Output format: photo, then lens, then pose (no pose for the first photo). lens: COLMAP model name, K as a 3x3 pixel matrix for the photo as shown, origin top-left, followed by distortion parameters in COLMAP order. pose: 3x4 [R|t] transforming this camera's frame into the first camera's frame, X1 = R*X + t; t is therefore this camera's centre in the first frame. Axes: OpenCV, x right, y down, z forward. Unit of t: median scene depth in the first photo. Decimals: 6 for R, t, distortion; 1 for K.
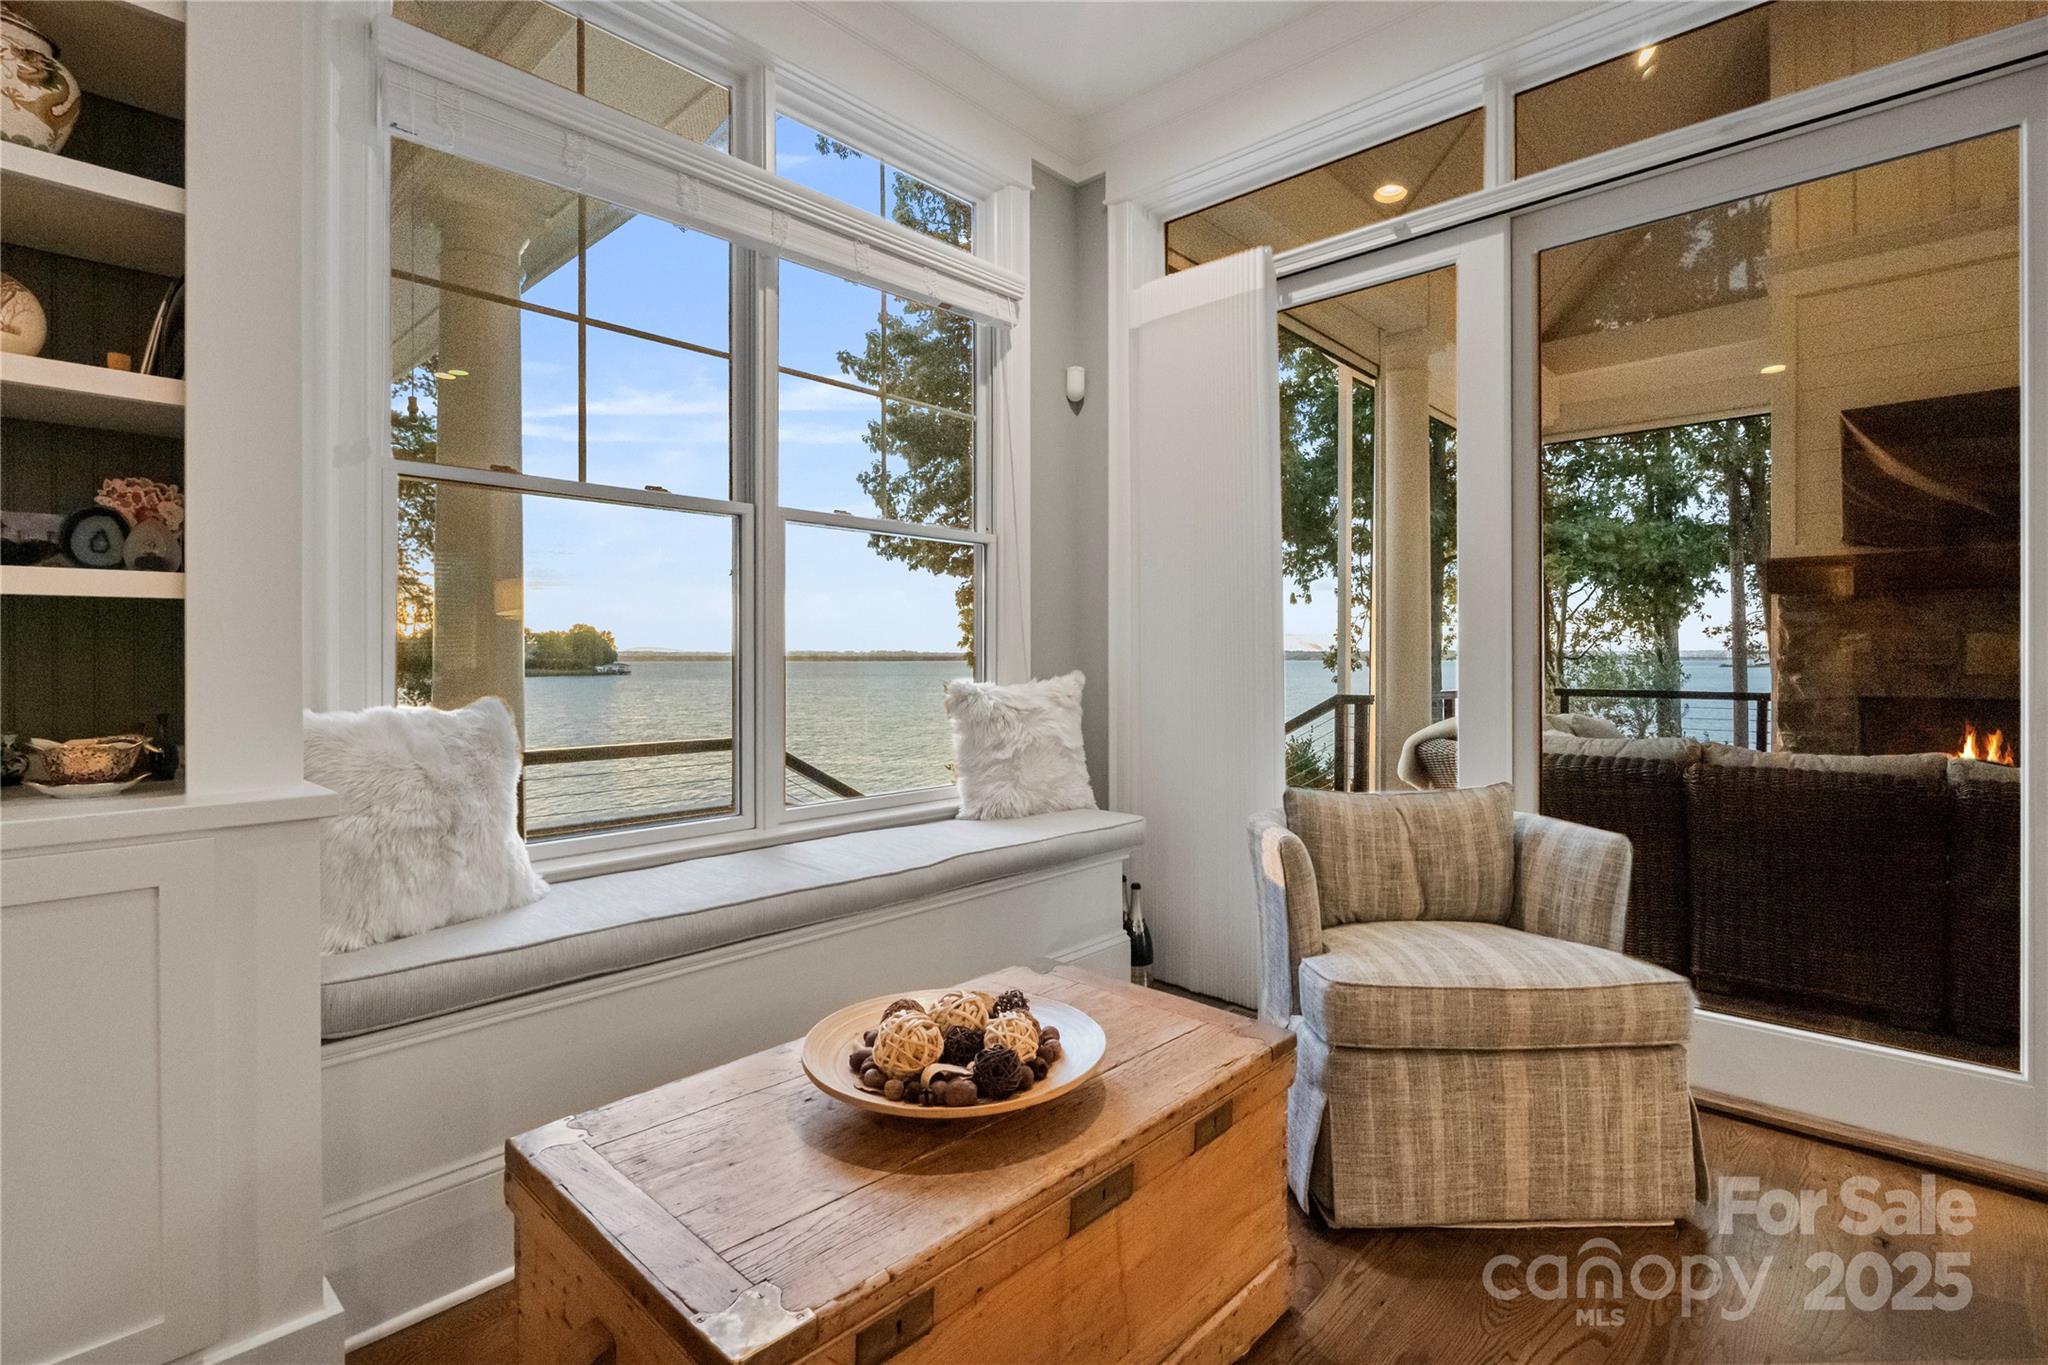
lens RADIAL K [[942.3, 0, 1026.3], [0, 942.3, 660.8], [0, 0, 1]] dist [-0.007686, 0.001713]
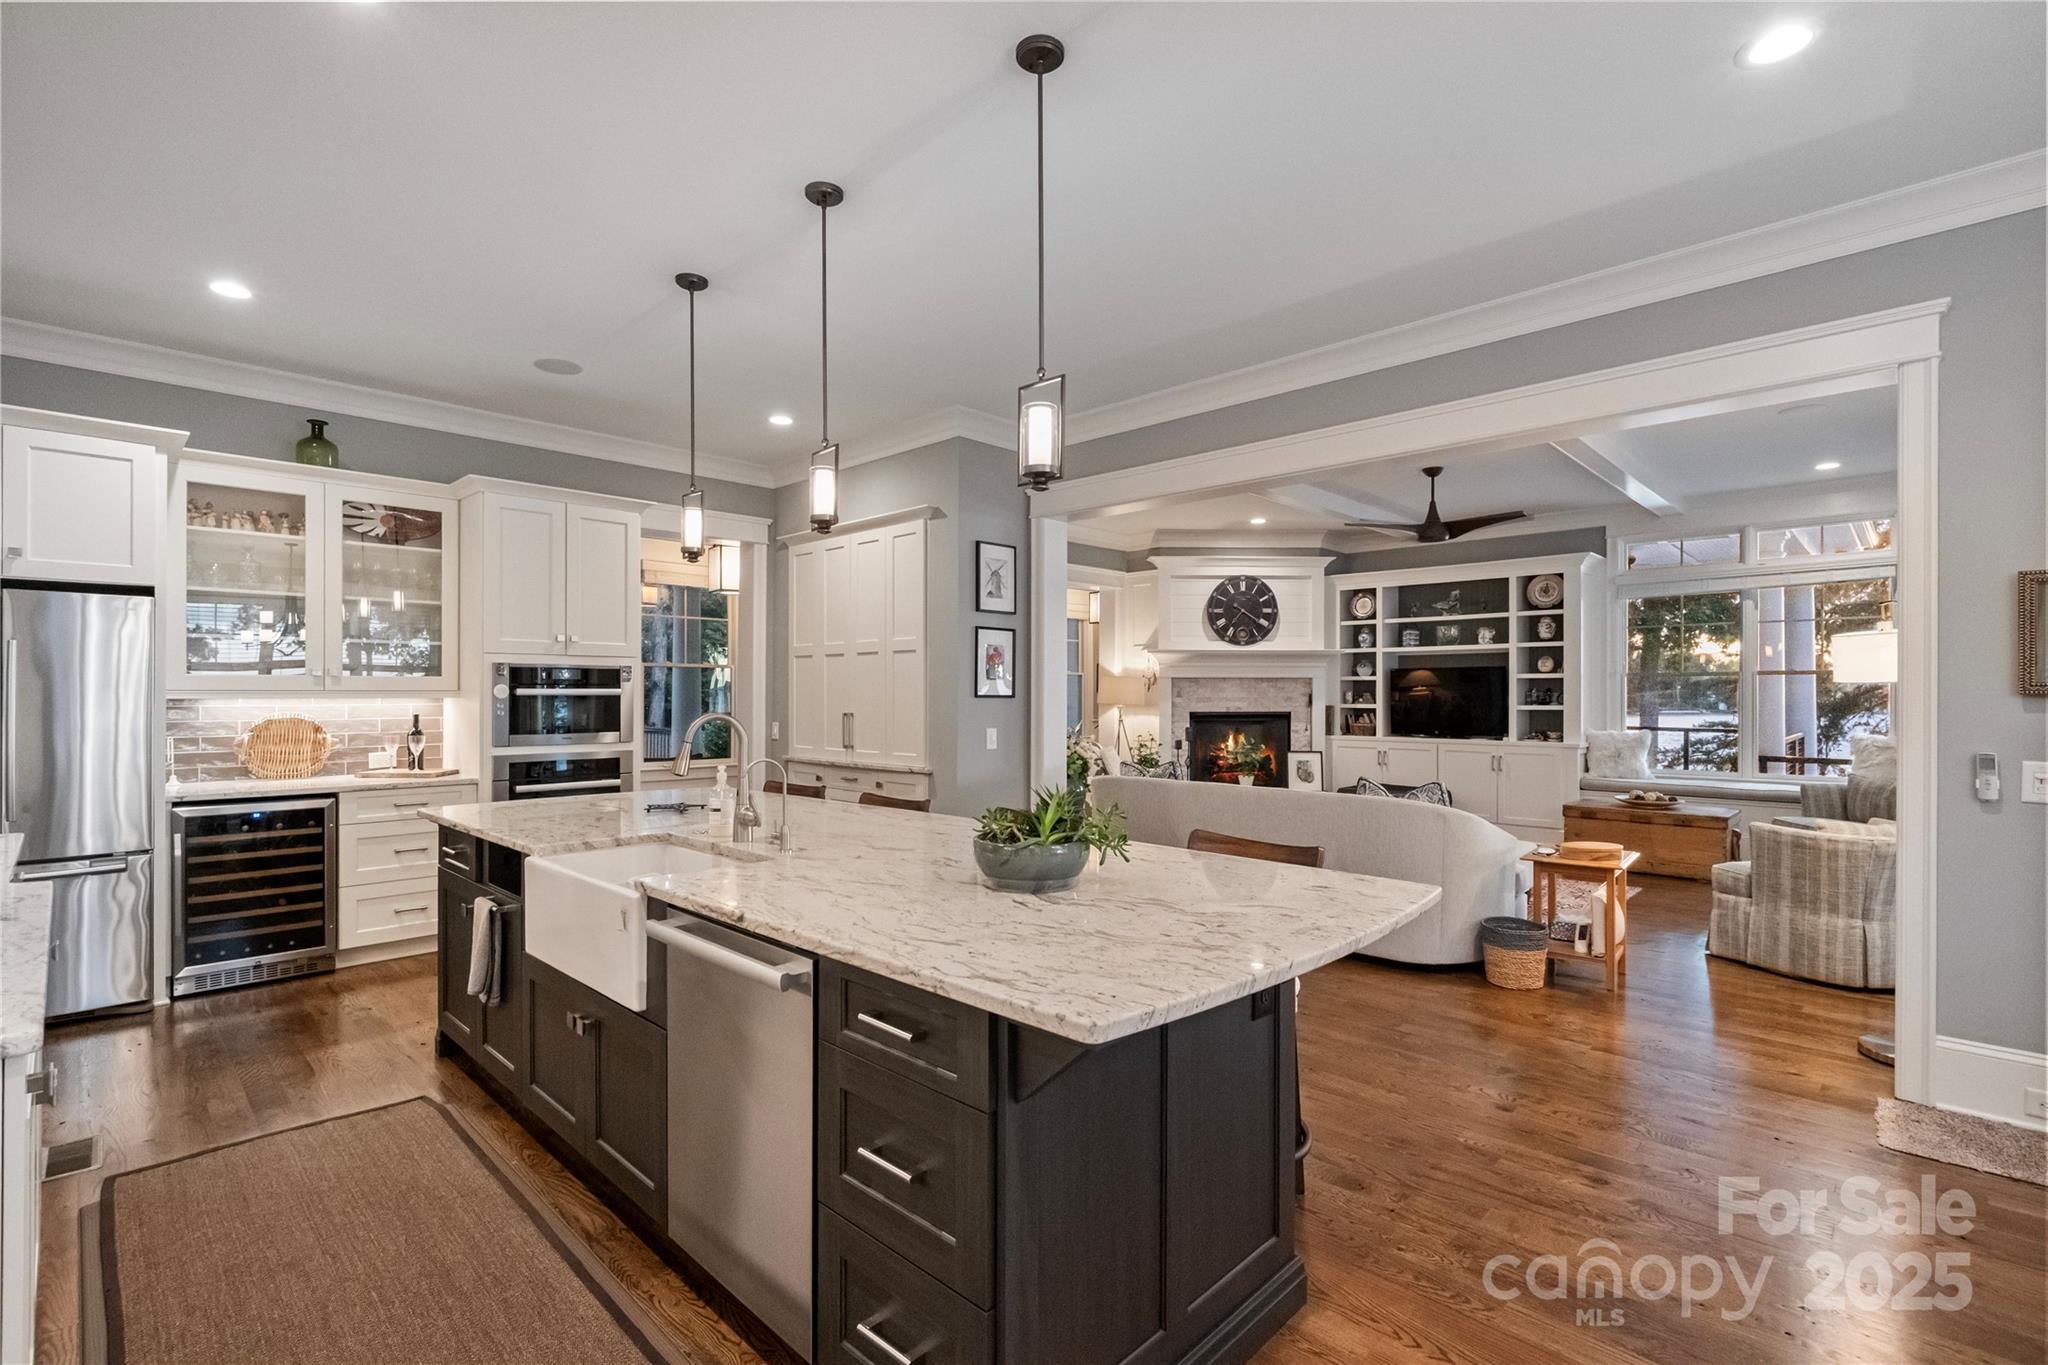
lens RADIAL K [[942.3, 0, 1013.5], [0, 942.3, 694.1], [0, 0, 1]] dist [-0.007686, 0.001713]
pose [[-0.034306, 0.003036, -0.999407, 3.308207], [-0.001928, 0.999993, 0.003104, -0.112836], [0.999410, 0.002033, -0.034300, -1.466067]]
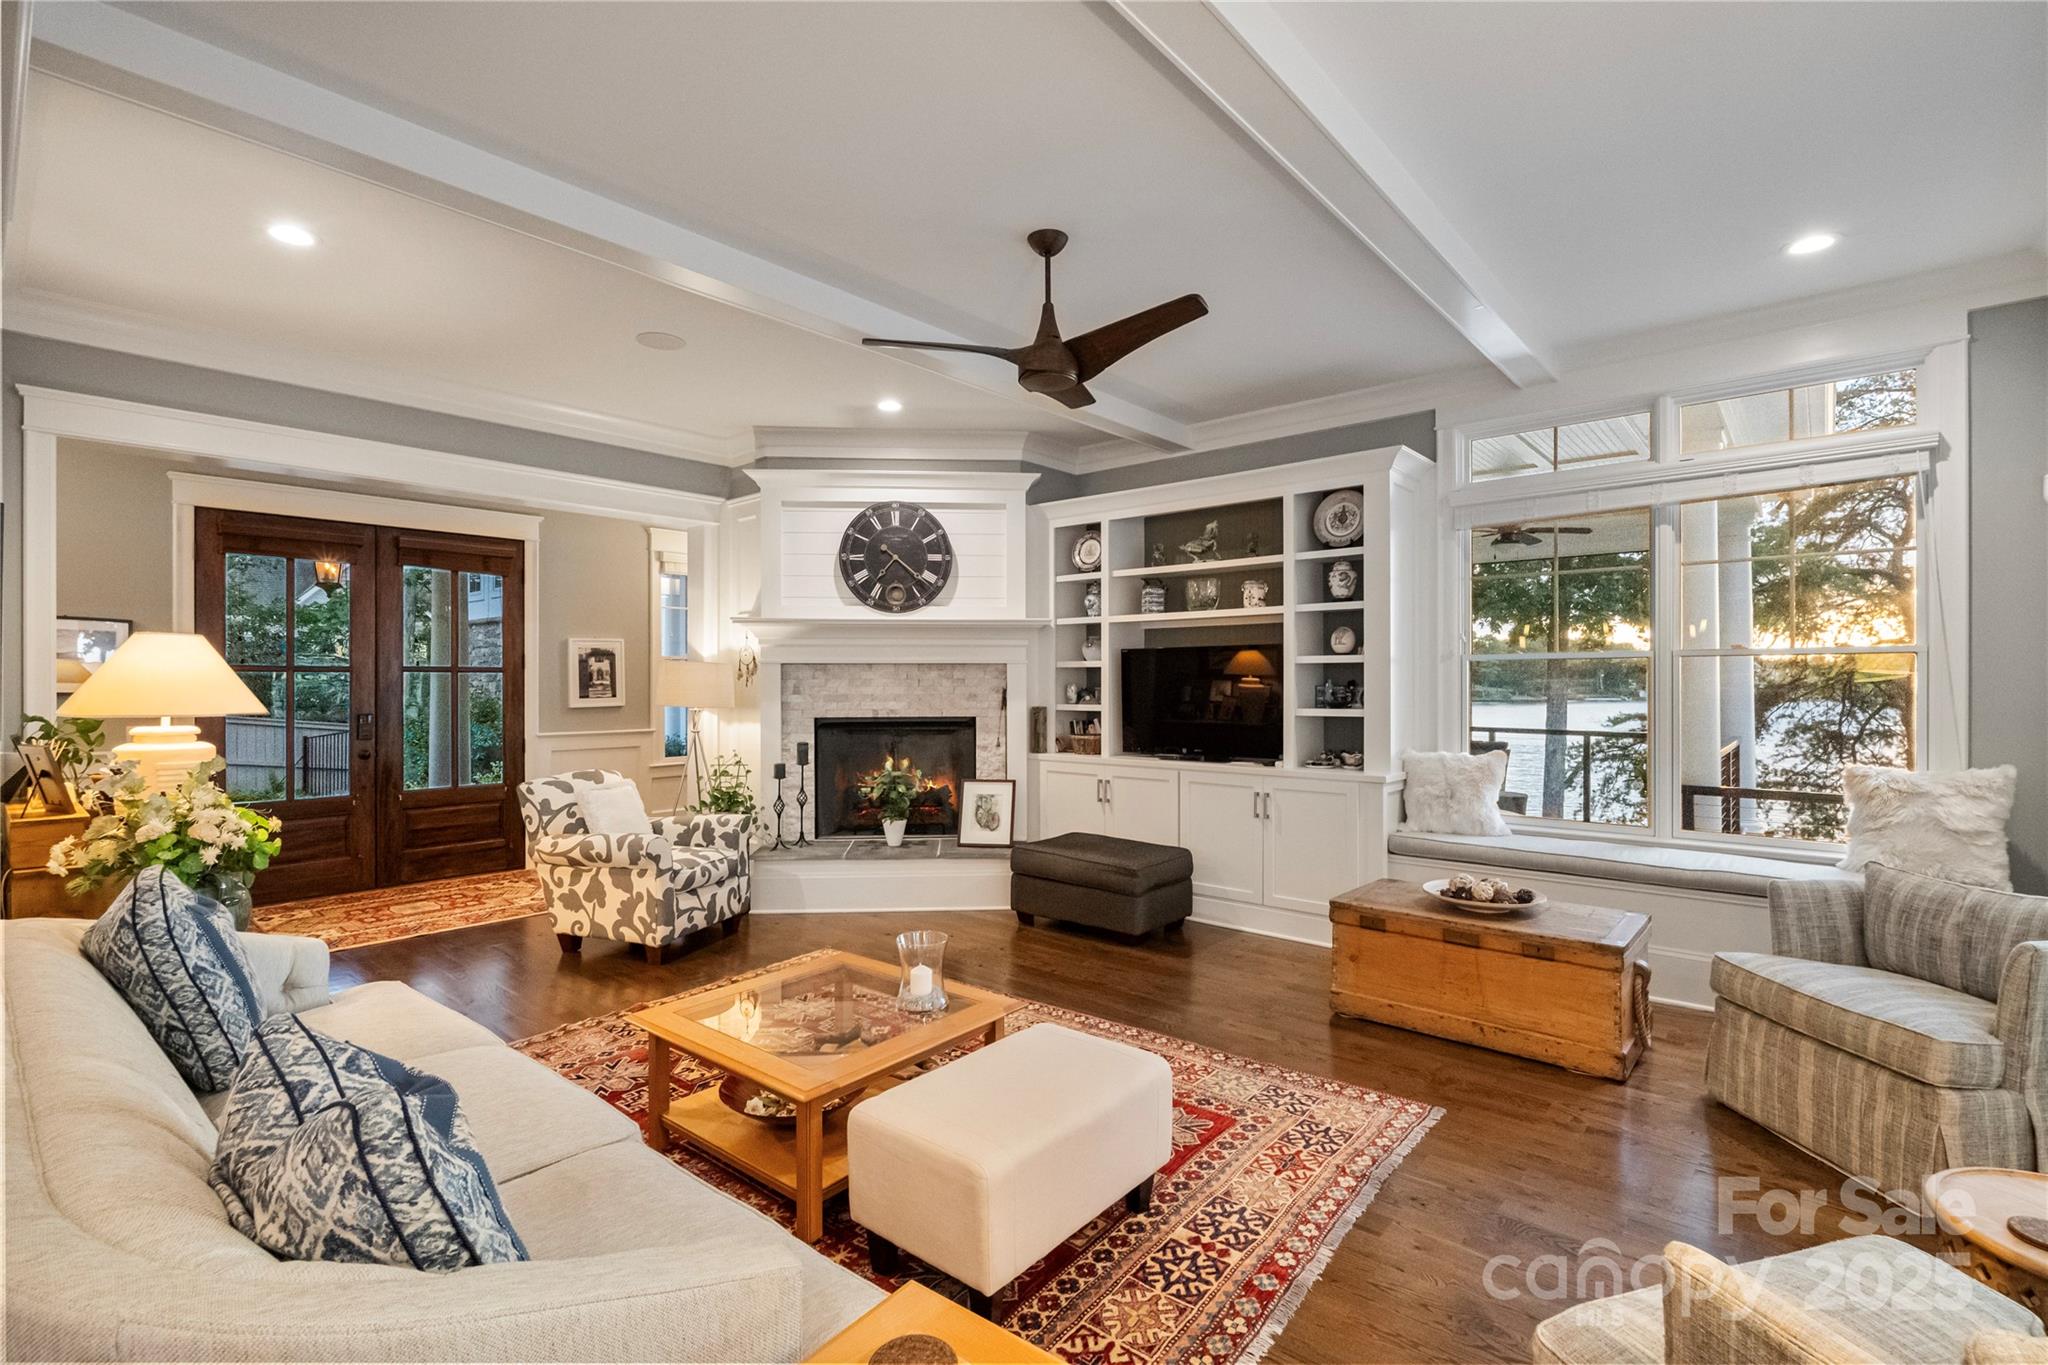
lens RADIAL K [[942.3, 0, 1014.7], [0, 942.3, 681.5], [0, 0, 1]] dist [-0.007686, 0.001713]
pose [[0.022596, 0.002144, -0.999742, 1.658009], [-0.000656, 0.999998, 0.002129, -0.130608], [0.999744, 0.000608, 0.022597, -0.257178]]
